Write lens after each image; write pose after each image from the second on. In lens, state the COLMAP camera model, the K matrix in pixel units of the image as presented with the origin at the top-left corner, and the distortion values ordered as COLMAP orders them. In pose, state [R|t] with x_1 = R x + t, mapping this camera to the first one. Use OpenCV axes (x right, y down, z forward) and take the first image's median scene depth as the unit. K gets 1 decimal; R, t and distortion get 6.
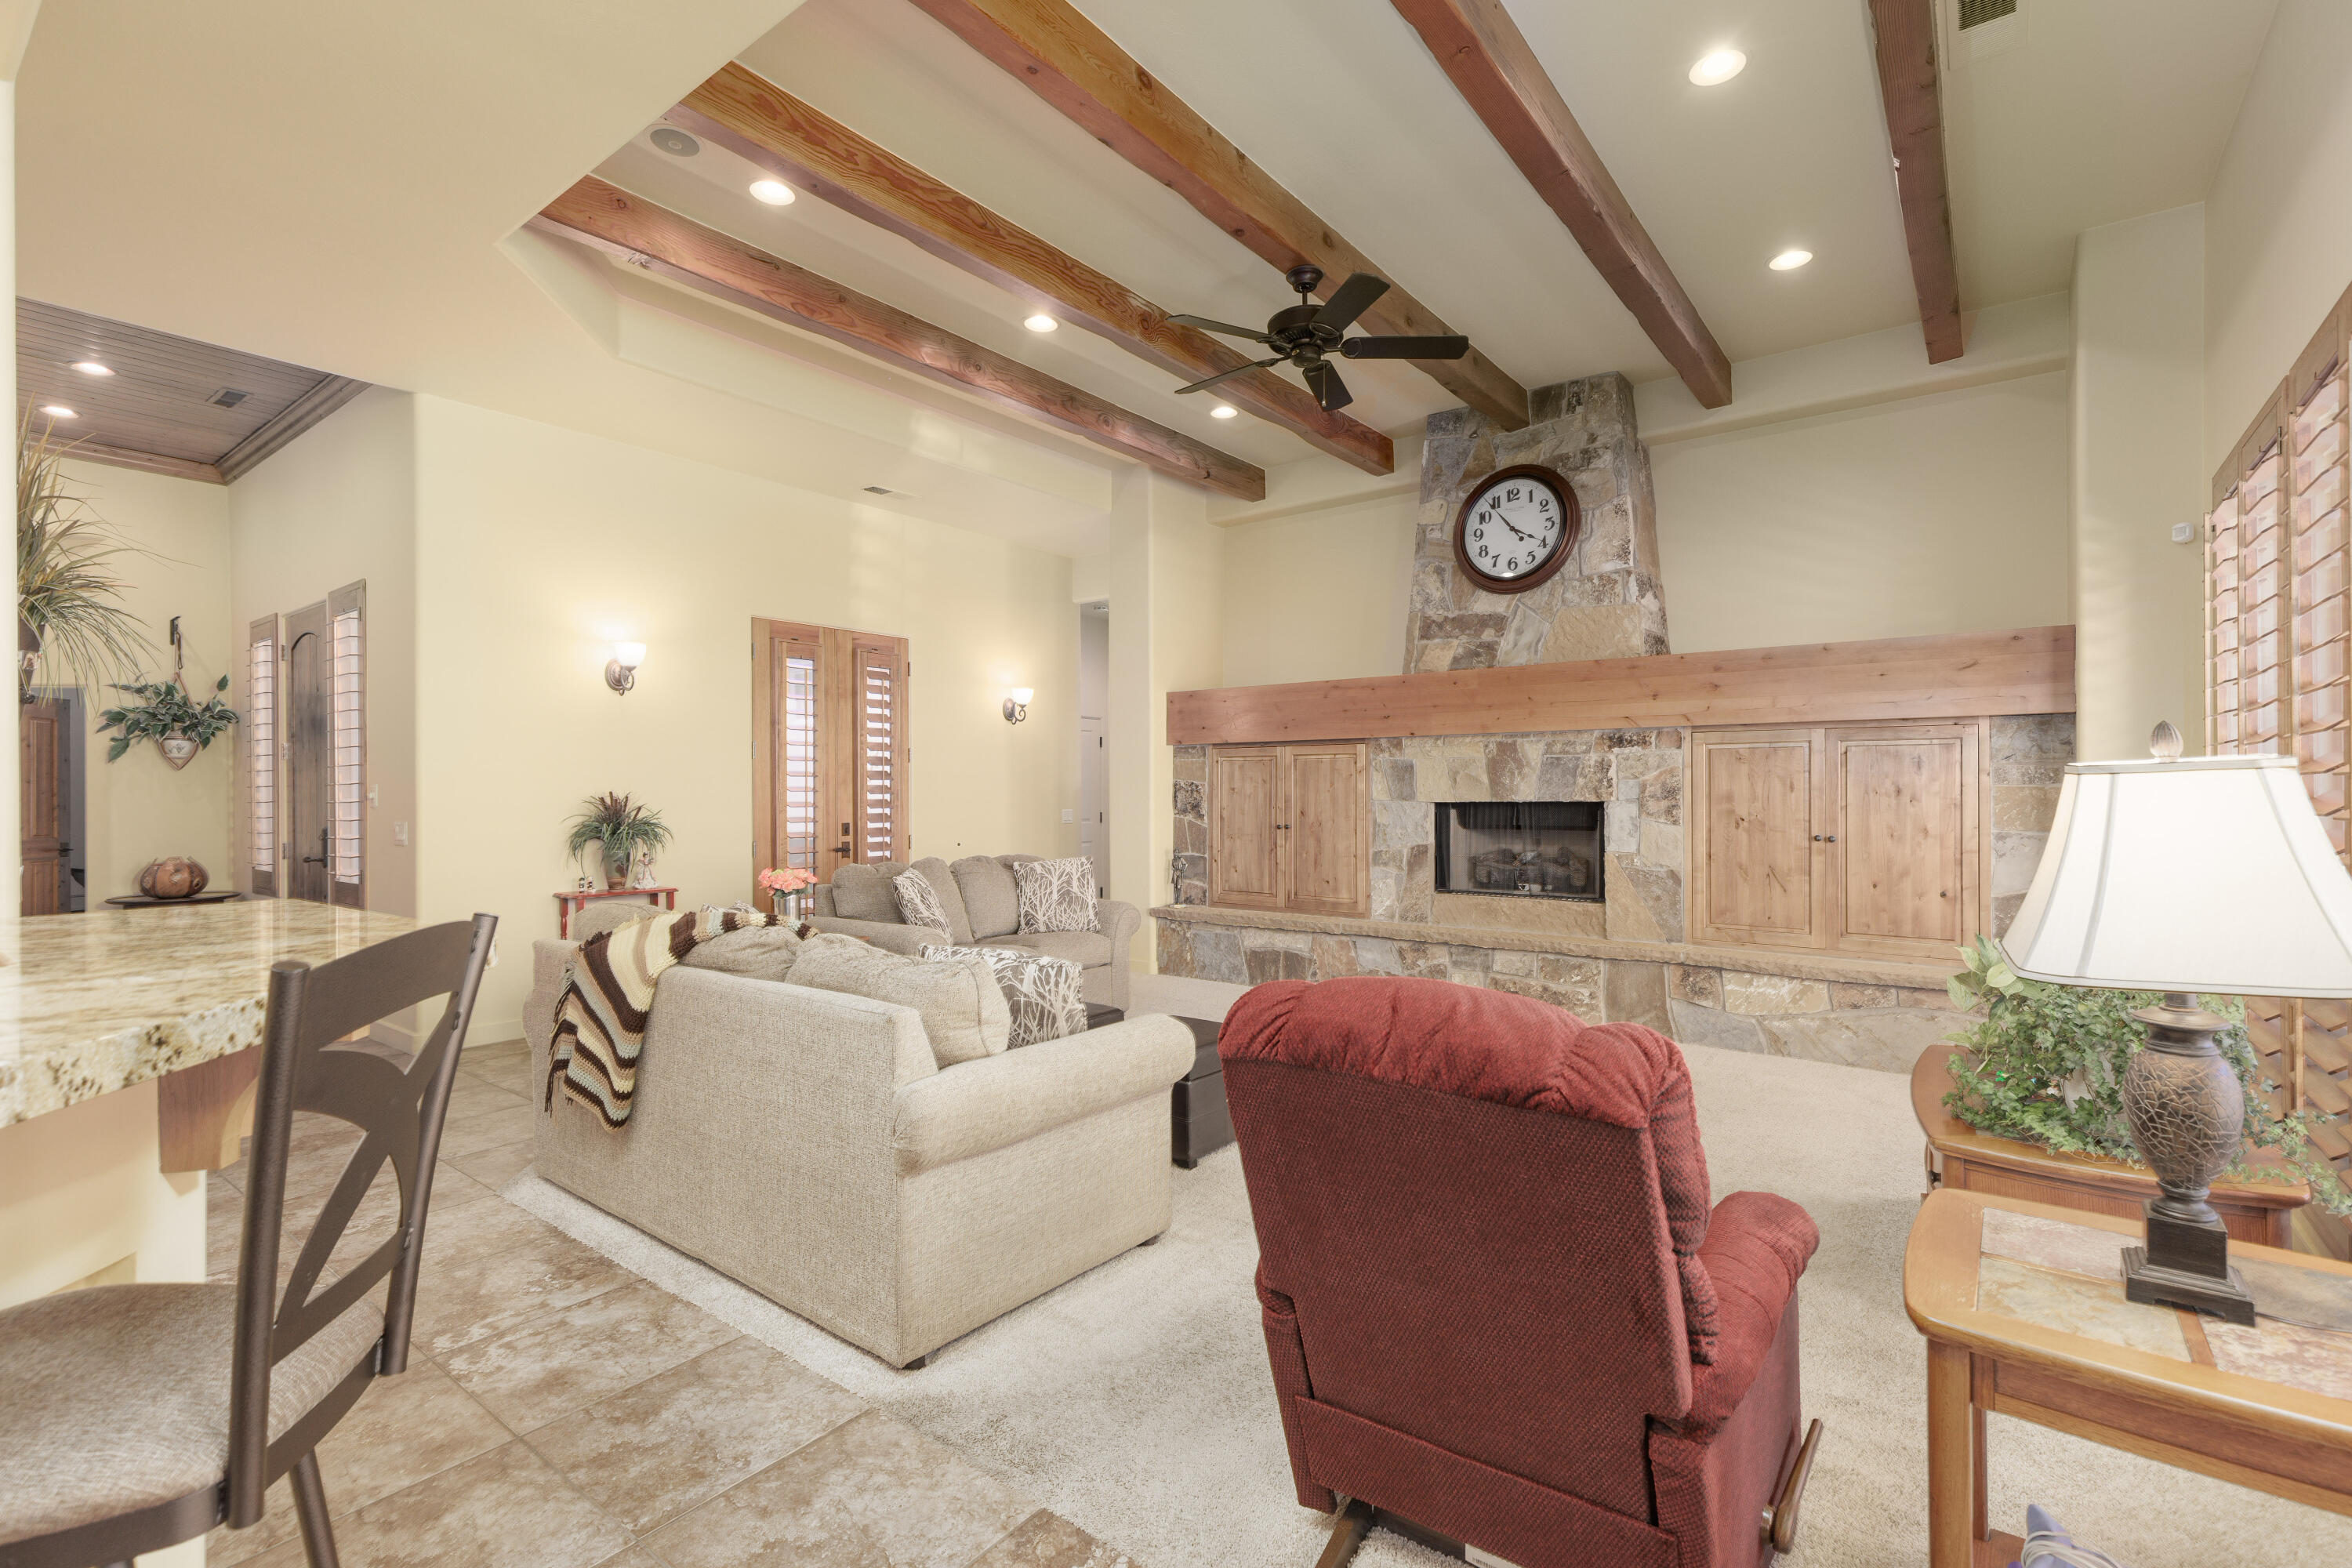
lens RADIAL K [[1056.1, 0, 1185.6], [0, 1056.1, 766.4], [0, 0, 1]] dist [0.001091, -0.000661]
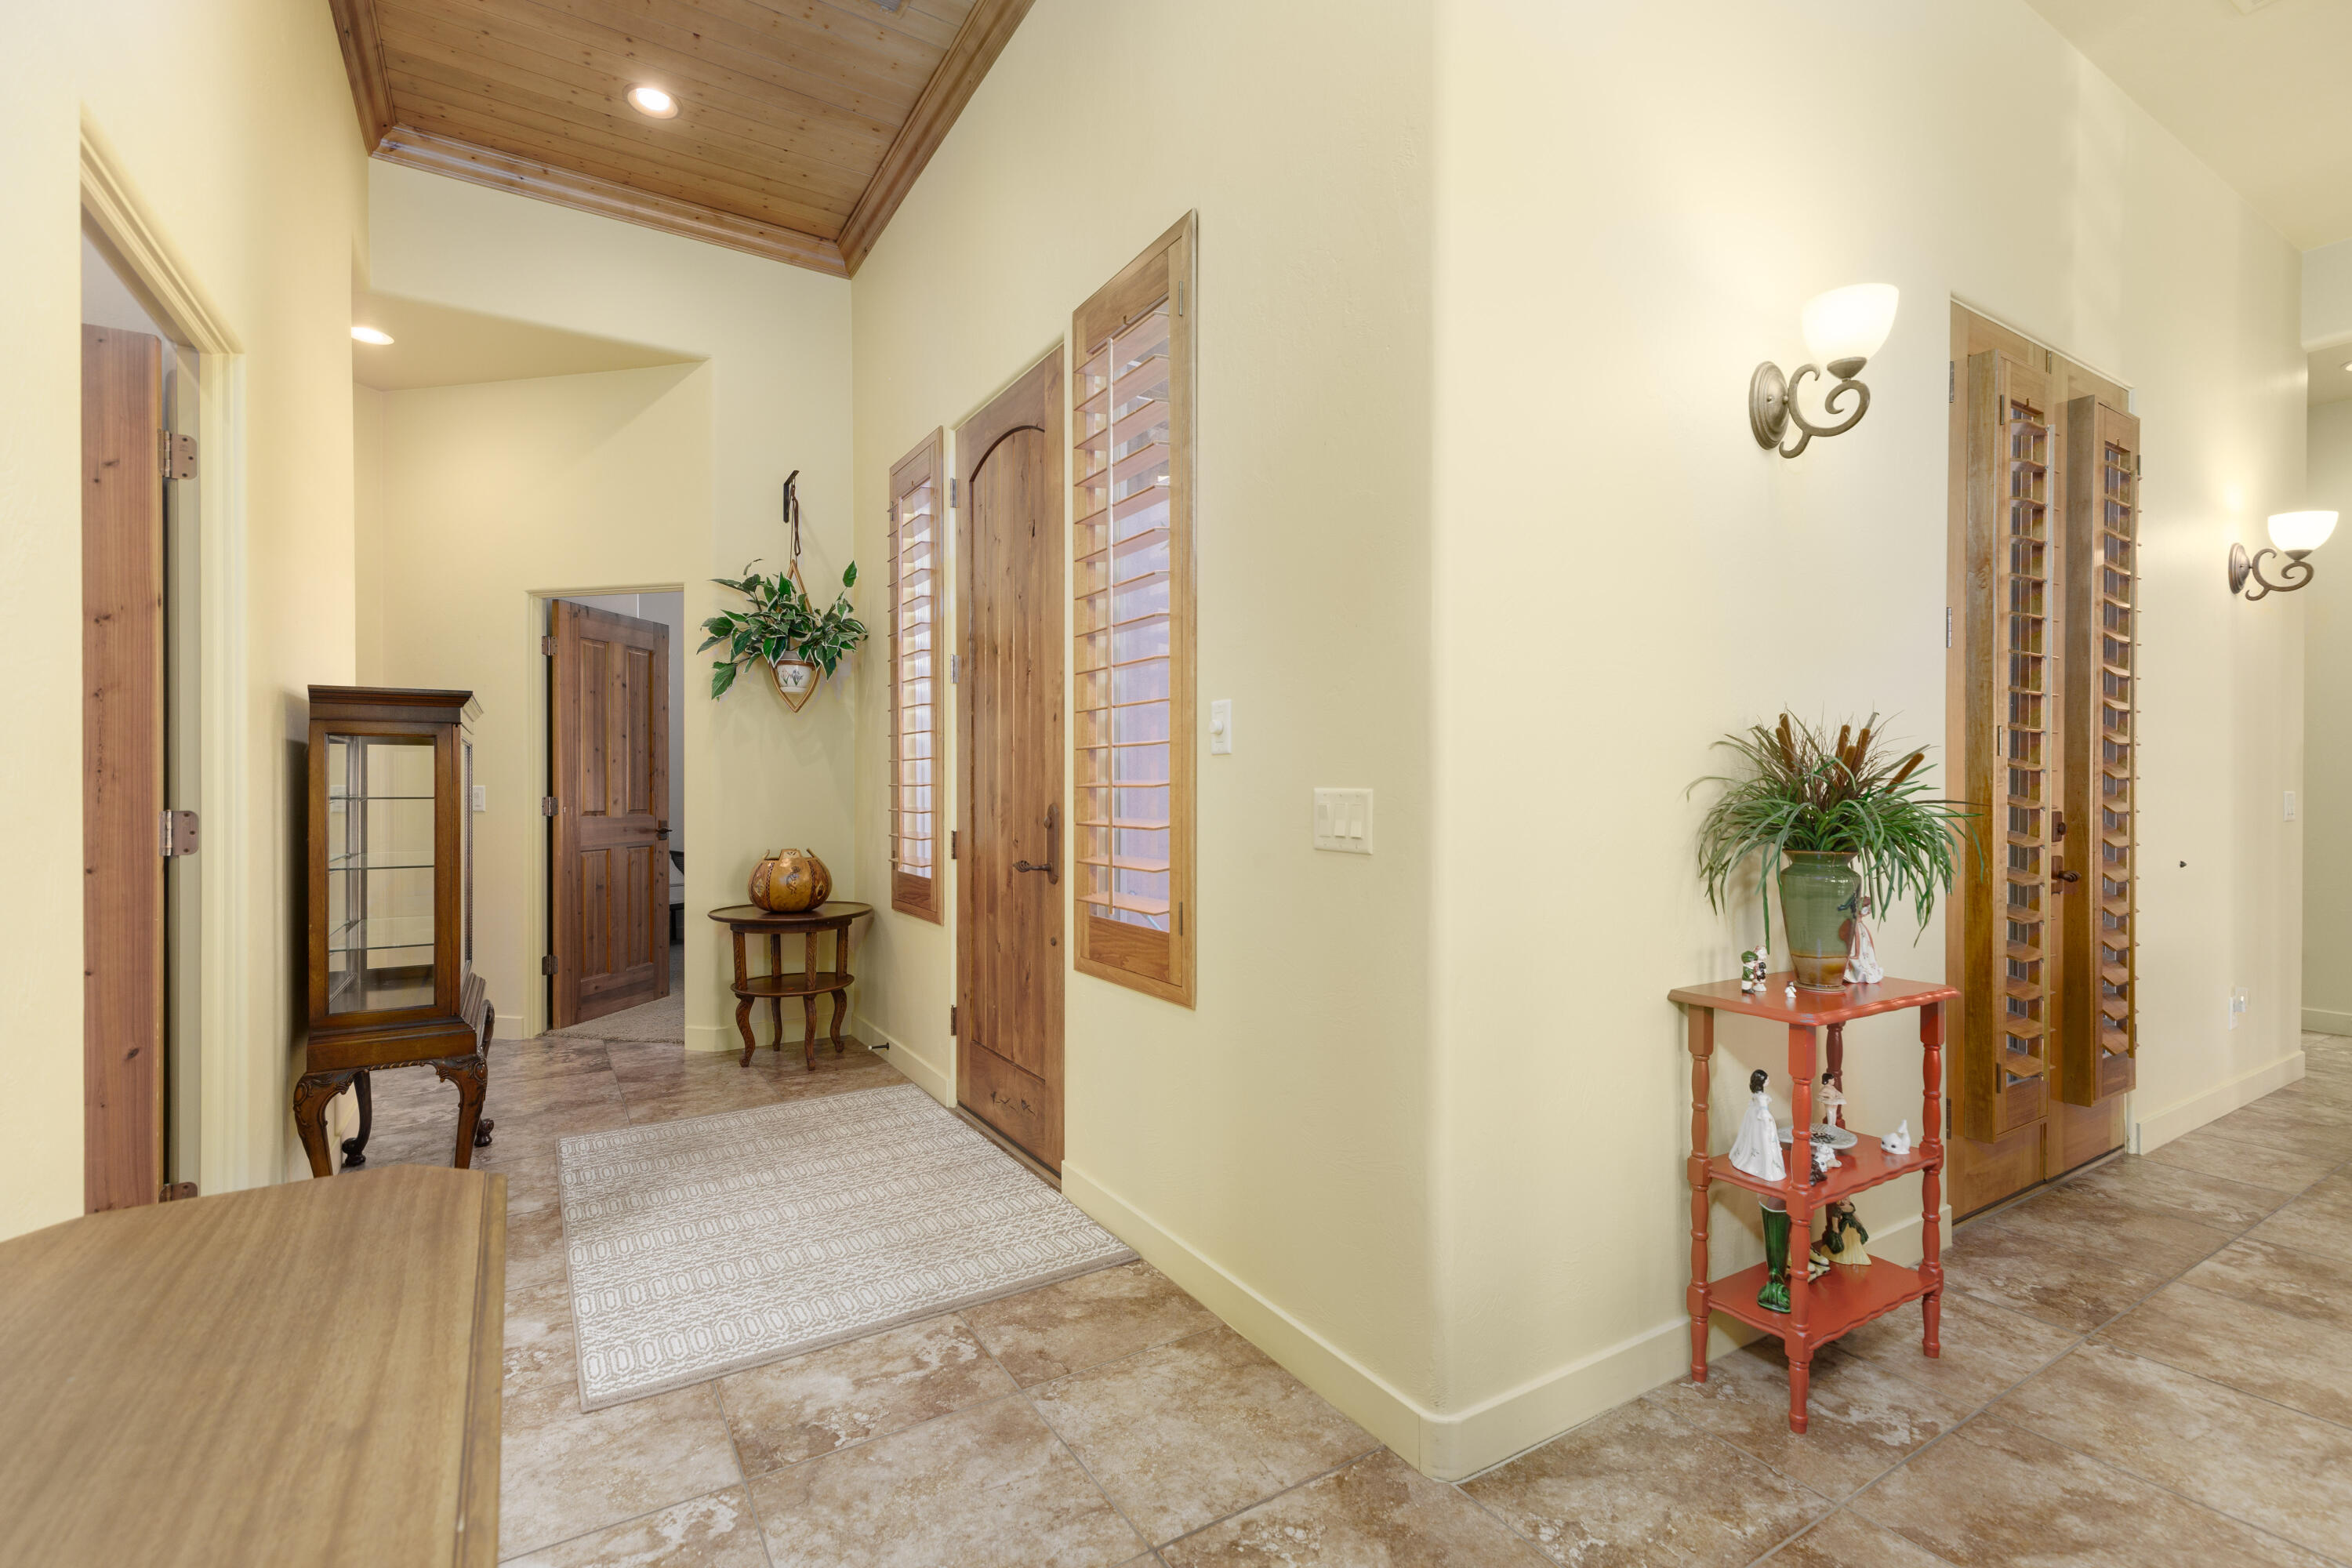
lens RADIAL K [[1056.1, 0, 1170.3], [0, 1056.1, 773.6], [0, 0, 1]] dist [0.001091, -0.000661]
pose [[0.930850, 0.007336, -0.365329, -0.513540], [-0.004848, 0.999958, 0.007727, 0.035398], [0.365370, -0.005421, 0.930846, 0.492593]]
